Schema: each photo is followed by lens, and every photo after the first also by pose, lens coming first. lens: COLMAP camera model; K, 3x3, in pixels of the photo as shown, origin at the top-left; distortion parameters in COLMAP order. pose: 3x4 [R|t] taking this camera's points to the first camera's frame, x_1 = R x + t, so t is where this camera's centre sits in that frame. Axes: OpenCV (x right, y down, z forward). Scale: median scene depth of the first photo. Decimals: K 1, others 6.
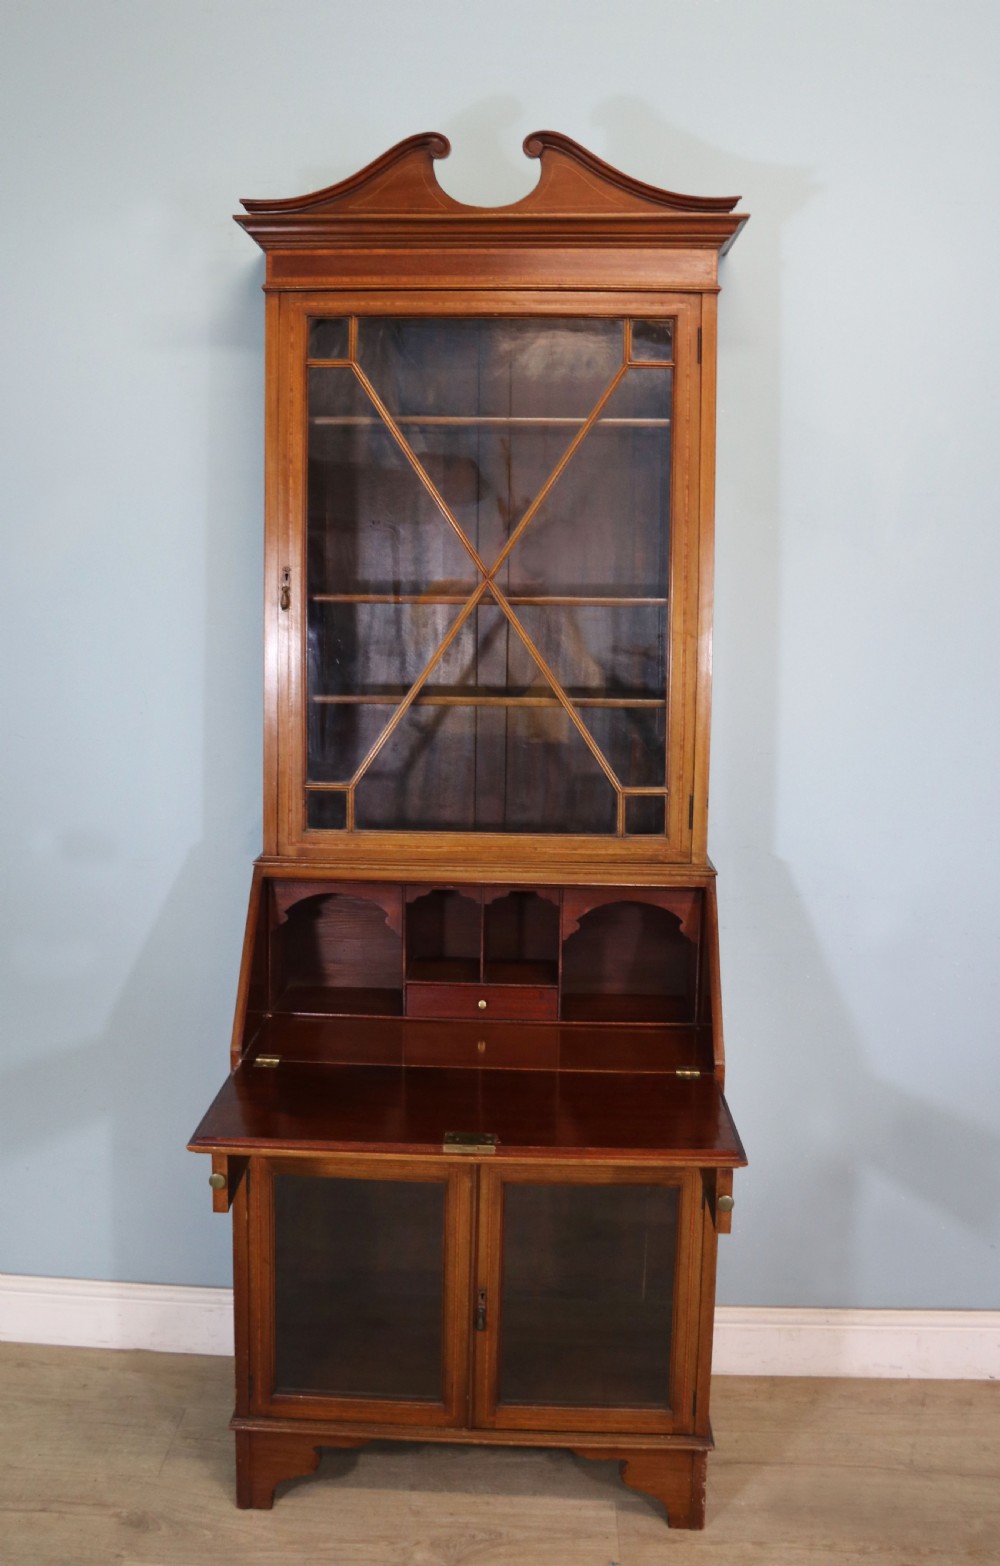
lens RADIAL K [[1506.3, 0, 452.0], [0, 1506.3, 659.2], [0, 0, 1]] dist [-0.107446, 0.000000]
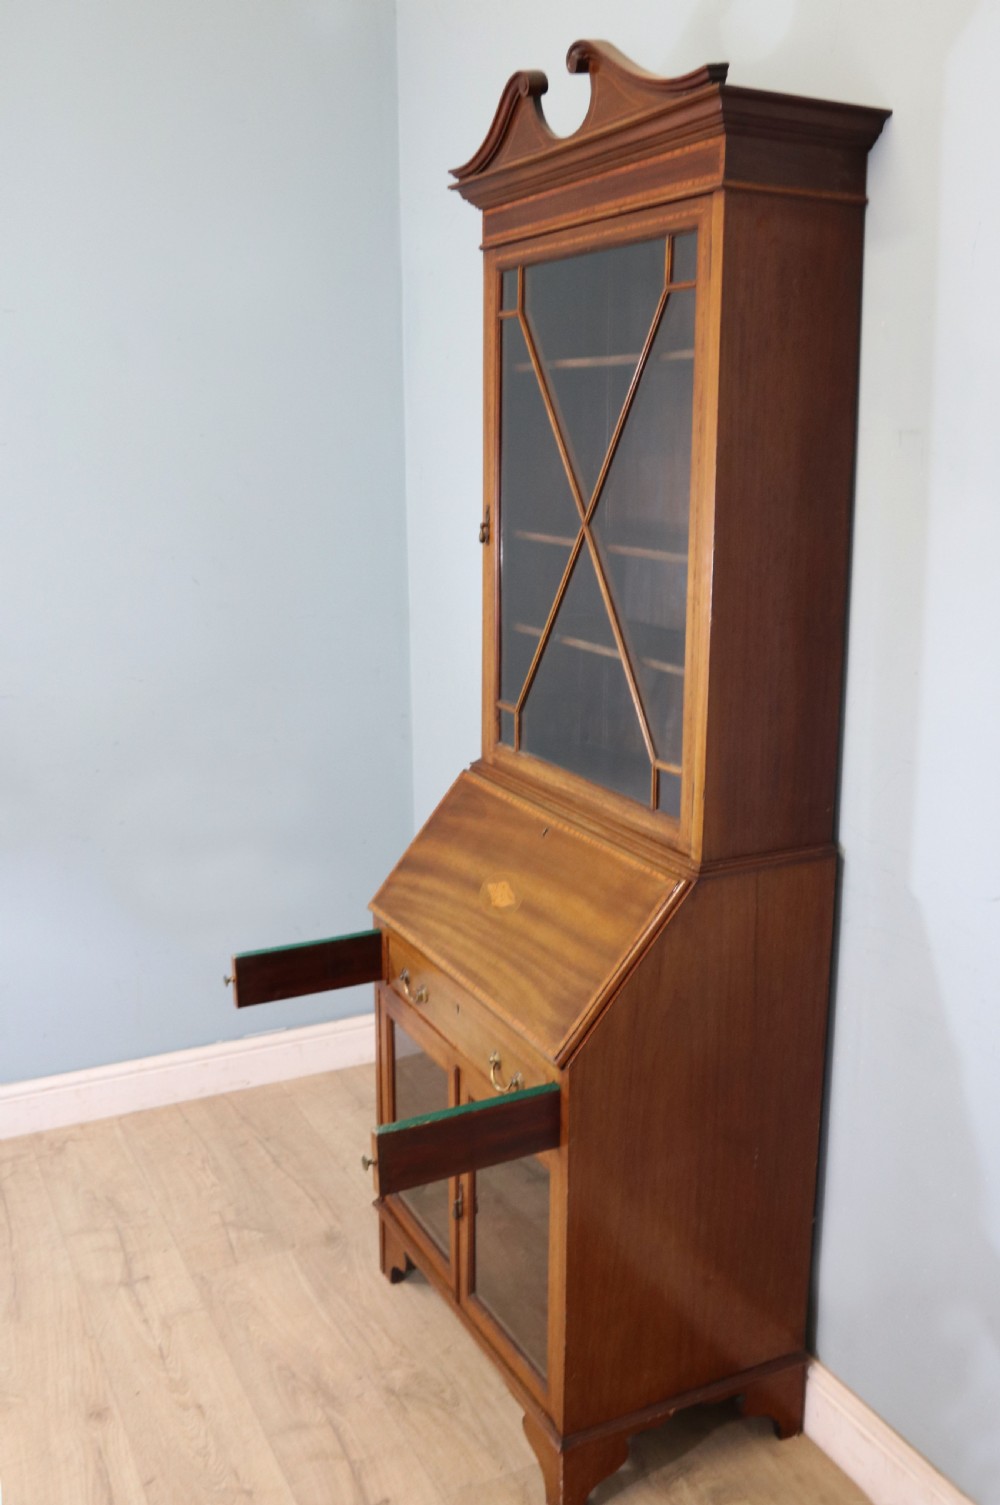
lens RADIAL K [[1390.1, 0, 480.1], [0, 1390.1, 701.8], [0, 0, 1]] dist [-0.063242, 0.000000]
pose [[0.477097, 0.159128, -0.864325, 0.808268], [-0.049158, 0.986764, 0.154535, -0.077372], [0.877475, -0.031240, 0.478604, 0.510088]]
